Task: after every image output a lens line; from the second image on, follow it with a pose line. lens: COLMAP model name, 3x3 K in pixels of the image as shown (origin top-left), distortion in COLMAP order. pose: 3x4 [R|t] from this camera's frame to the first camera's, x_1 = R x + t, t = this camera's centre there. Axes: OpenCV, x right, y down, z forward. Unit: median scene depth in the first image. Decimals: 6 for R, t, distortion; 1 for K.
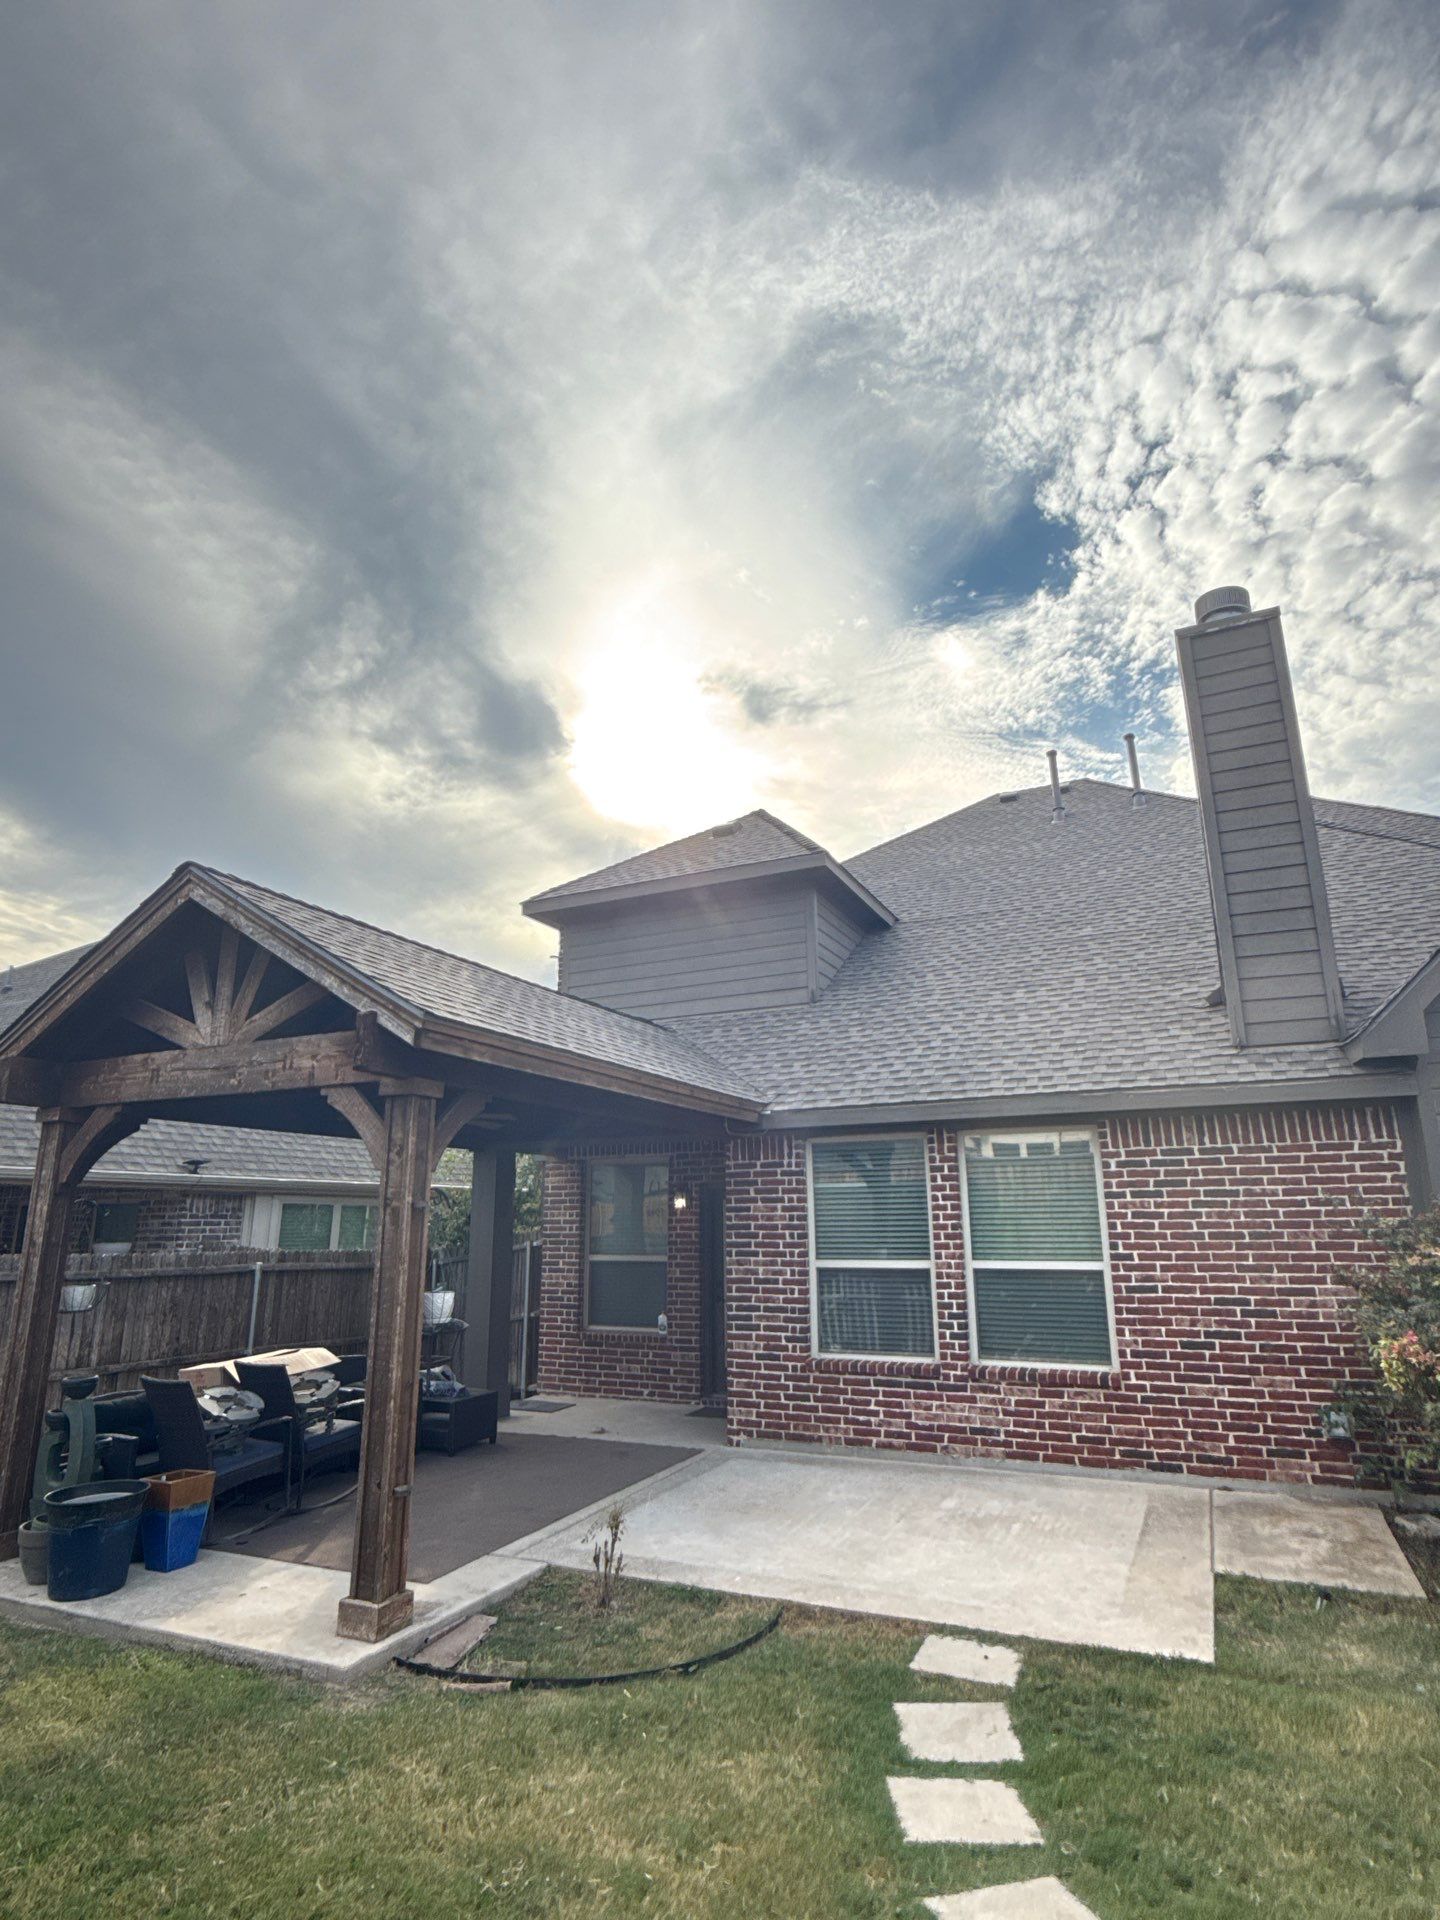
lens RADIAL K [[1038.9, 0, 727.4], [0, 1038.9, 971.0], [0, 0, 1]] dist [0.004483, -0.001466]
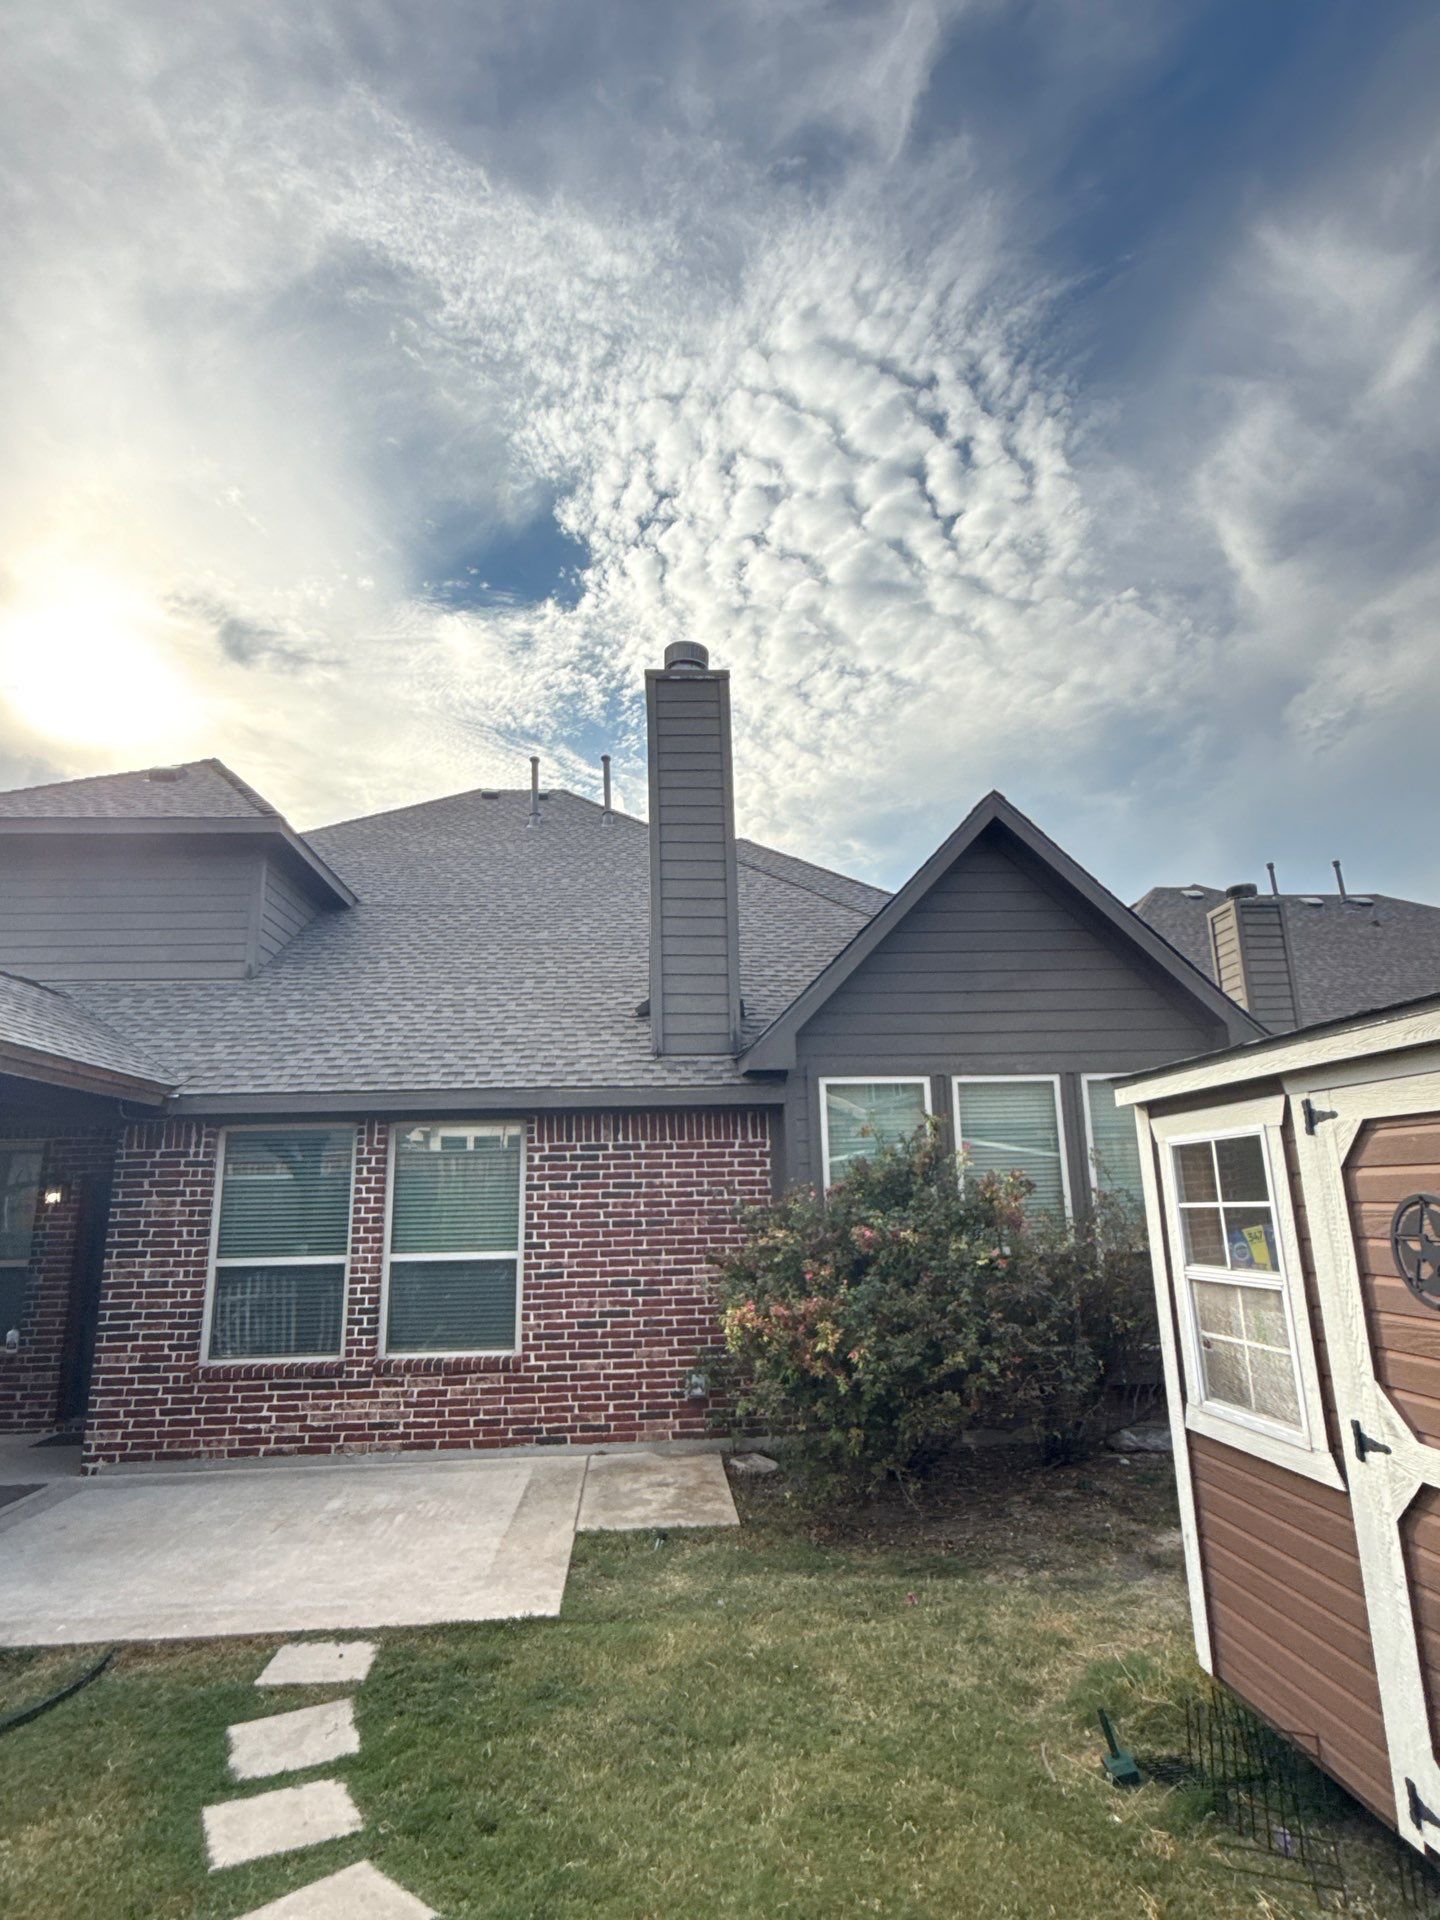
lens RADIAL K [[1038.9, 0, 724.3], [0, 1038.9, 970.5], [0, 0, 1]] dist [0.004483, -0.001466]
pose [[0.875961, 0.095868, 0.472761, 0.015482], [-0.099506, 0.994885, -0.017375, -0.002715], [-0.472008, -0.031823, 0.881020, -0.008546]]
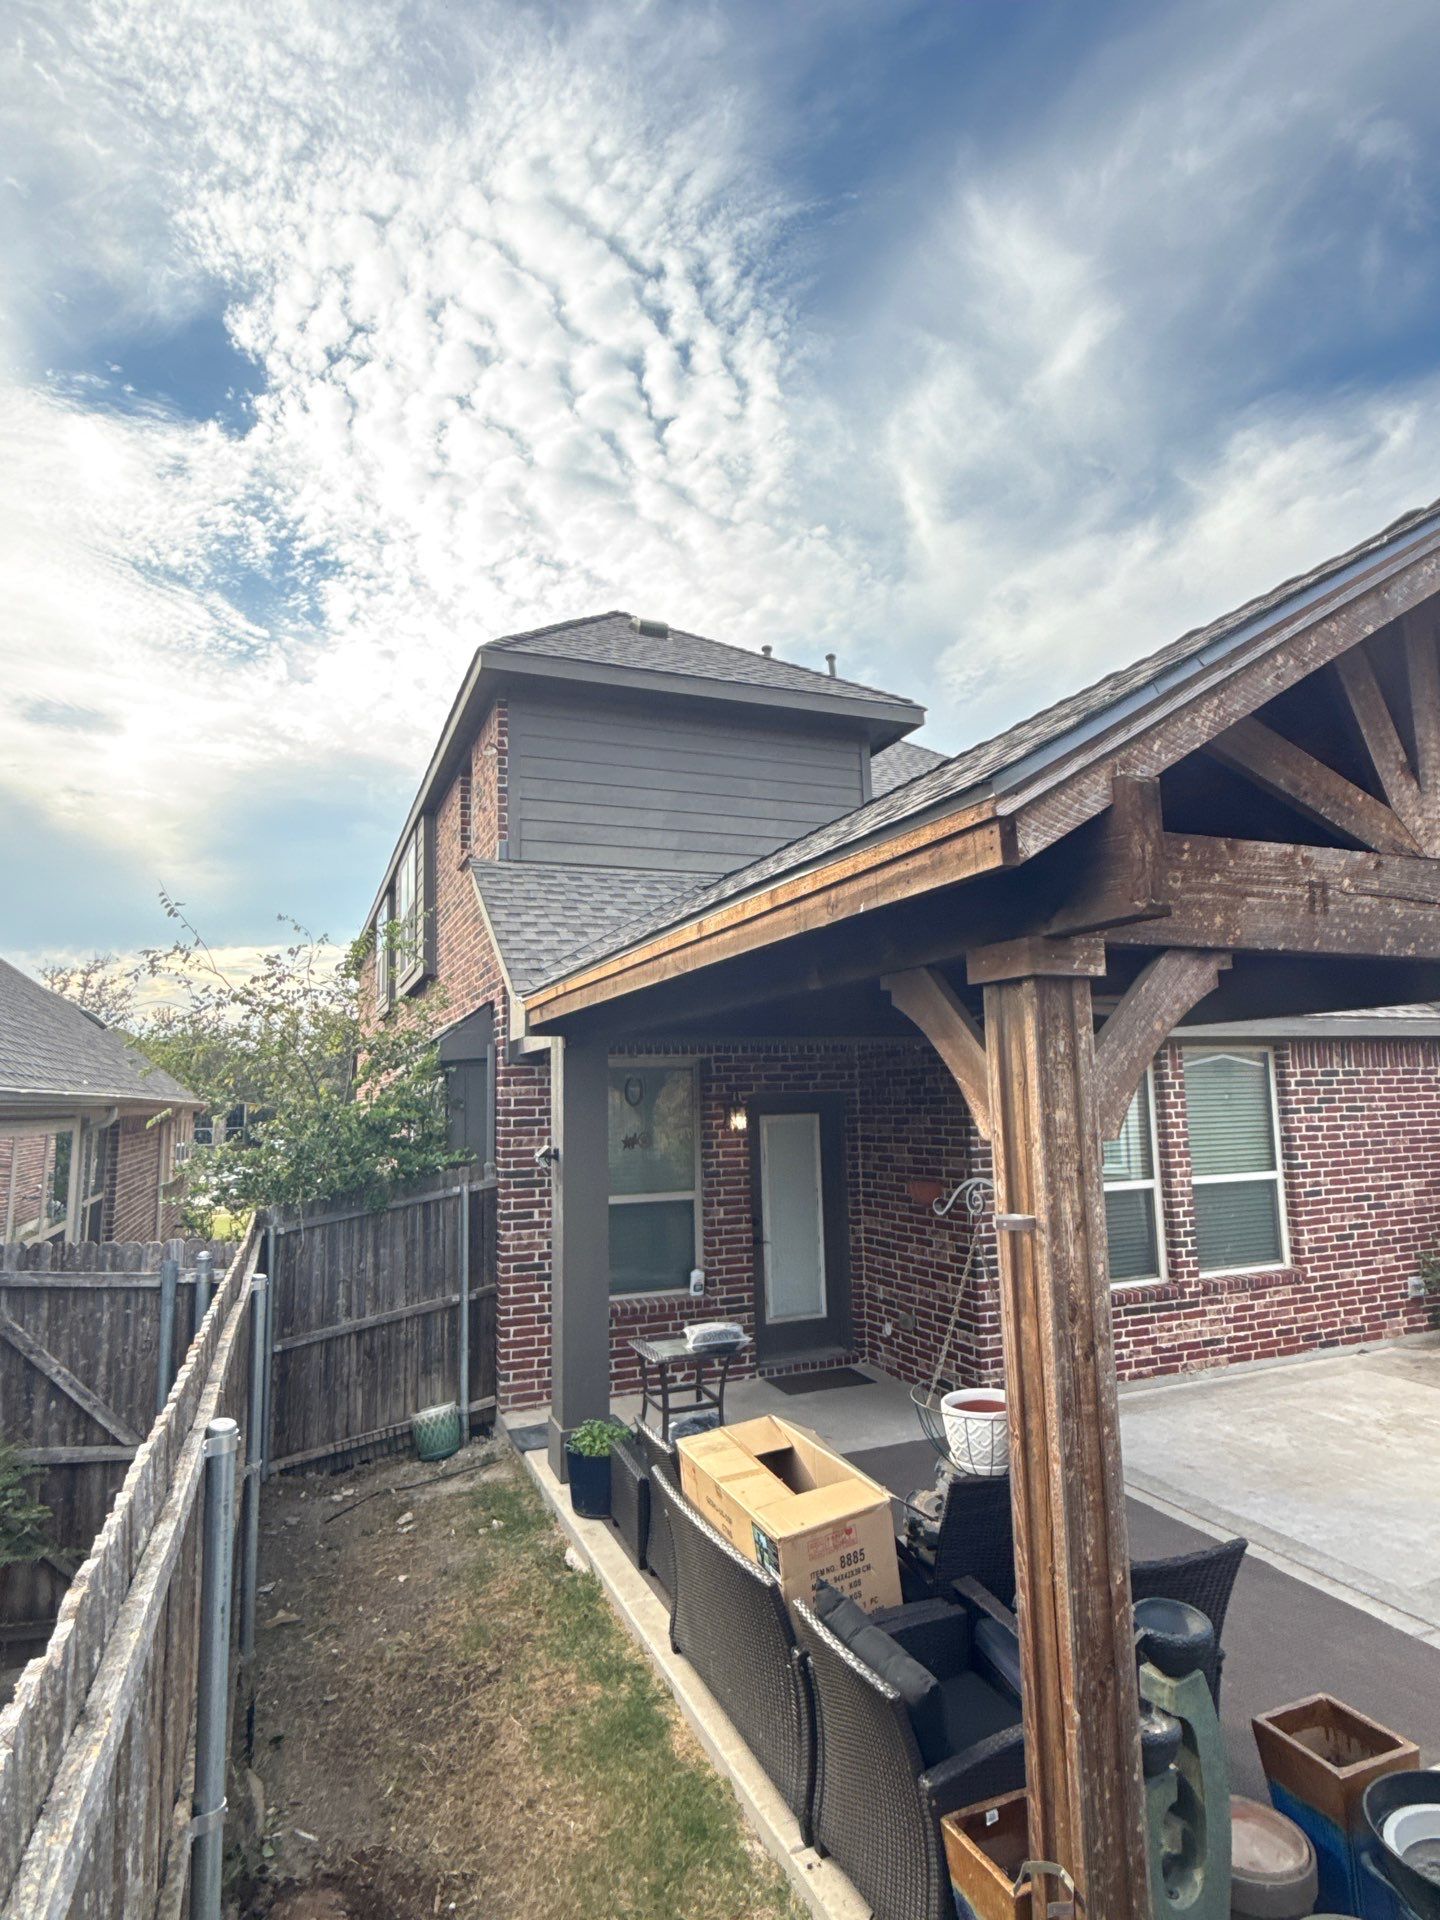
lens RADIAL K [[1038.9, 0, 724.8], [0, 1038.9, 955.0], [0, 0, 1]] dist [0.004483, -0.001466]
pose [[0.674486, 0.092390, 0.732484, -0.600379], [-0.155428, 0.987673, 0.018543, 0.089090], [-0.721742, -0.126356, 0.680531, 0.496582]]
